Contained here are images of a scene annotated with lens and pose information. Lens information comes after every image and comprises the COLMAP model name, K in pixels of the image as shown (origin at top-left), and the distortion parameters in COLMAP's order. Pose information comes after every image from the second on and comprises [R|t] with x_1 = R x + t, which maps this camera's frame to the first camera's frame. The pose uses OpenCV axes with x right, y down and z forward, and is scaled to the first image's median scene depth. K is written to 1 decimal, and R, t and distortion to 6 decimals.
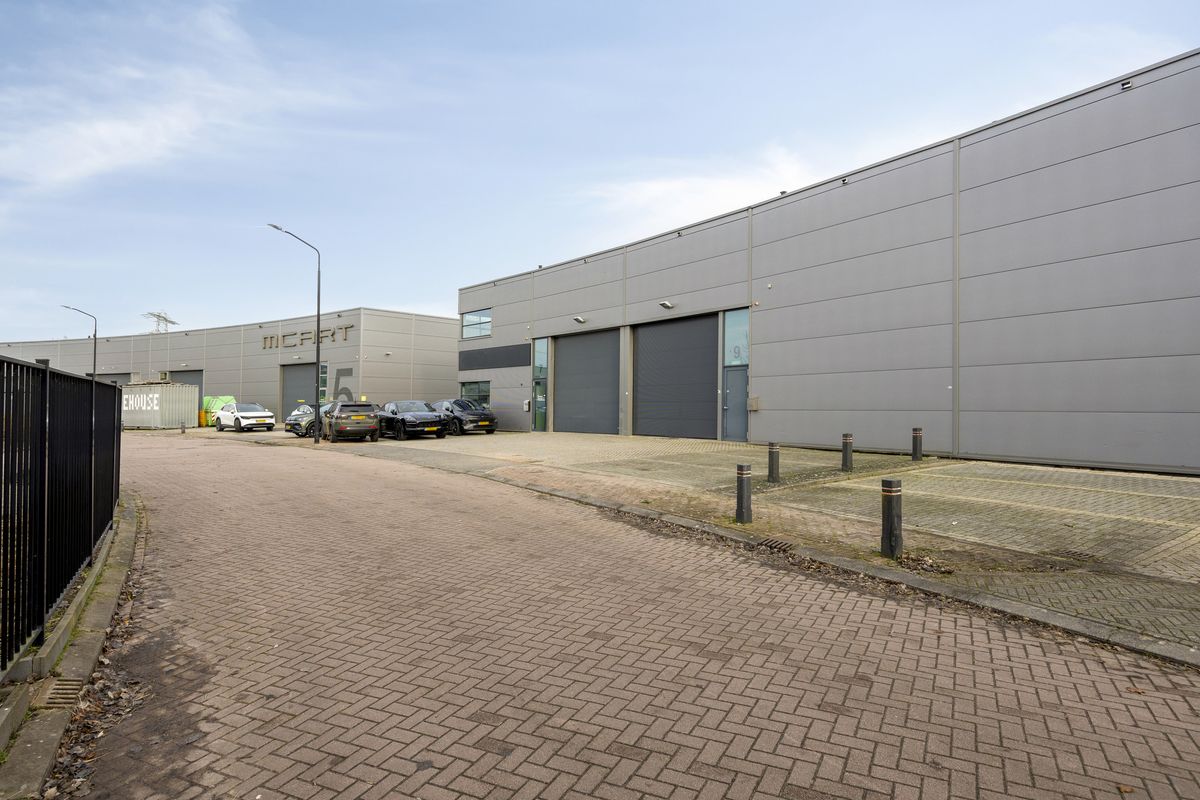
lens RADIAL K [[683.8, 0, 601.6], [0, 683.8, 397.0], [0, 0, 1]] dist [-0.008356, -0.000147]
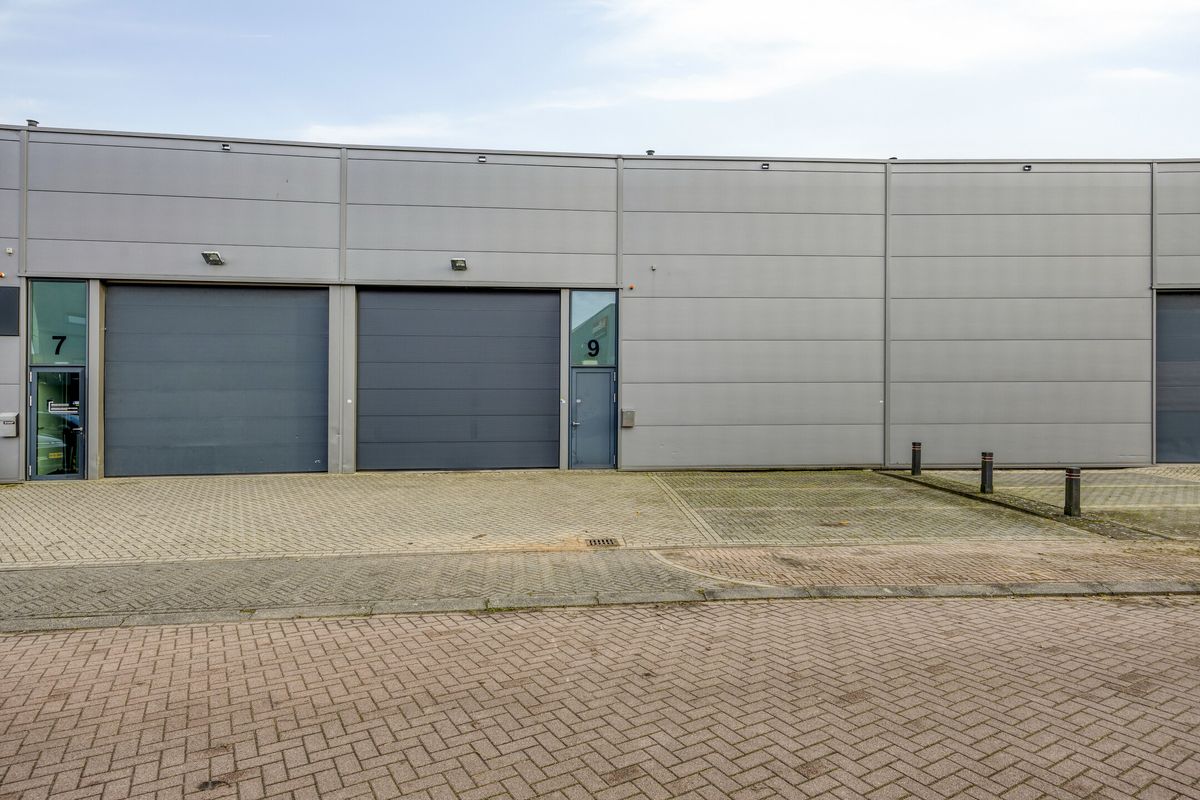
lens RADIAL K [[683.8, 0, 599.2], [0, 683.8, 409.3], [0, 0, 1]] dist [-0.008356, -0.000147]
pose [[0.487016, -0.002335, 0.873390, -0.451461], [-0.006183, 0.999962, 0.006120, -0.004081], [-0.873371, -0.008381, 0.486983, 0.650662]]
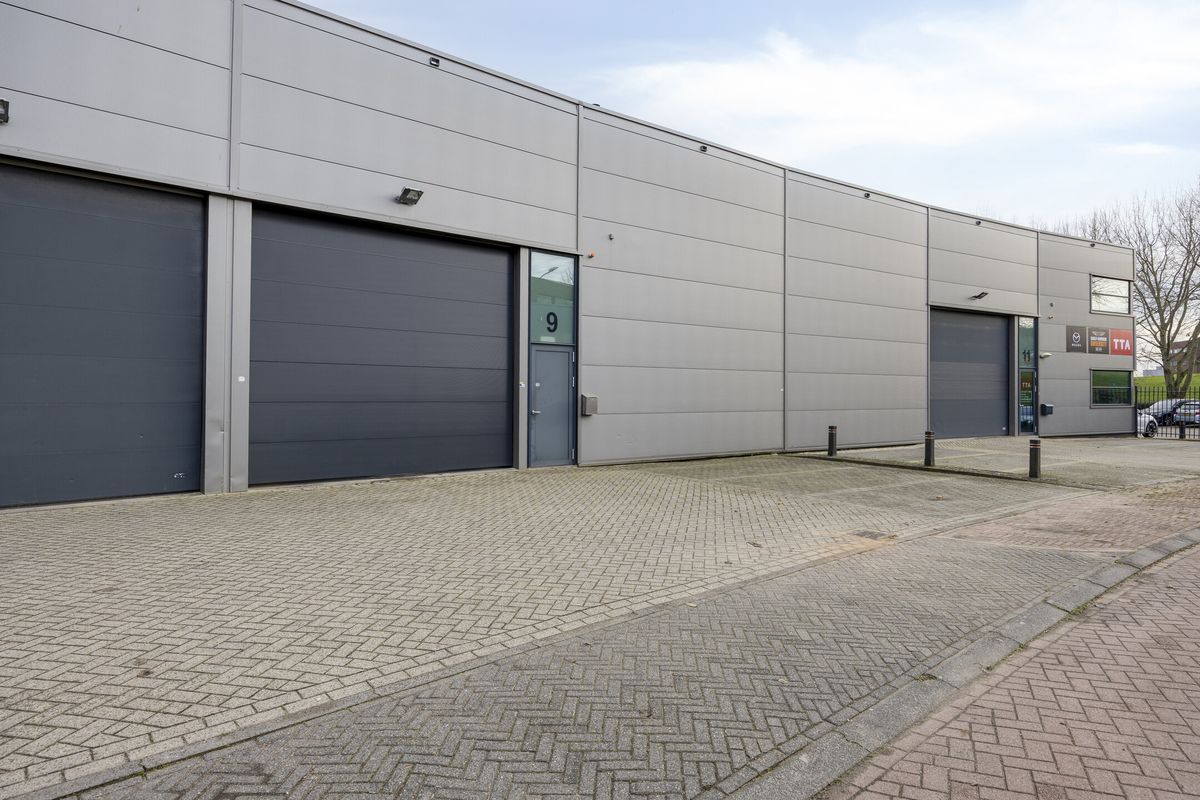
lens RADIAL K [[714.6, 0, 605.9], [0, 714.6, 398.6], [0, 0, 1]] dist [-0.012832, -0.002939]
pose [[-0.114169, 0.006187, 0.993442, -0.459598], [-0.007641, 0.999946, -0.007106, 0.008398], [-0.993432, -0.008402, -0.114116, 1.048331]]
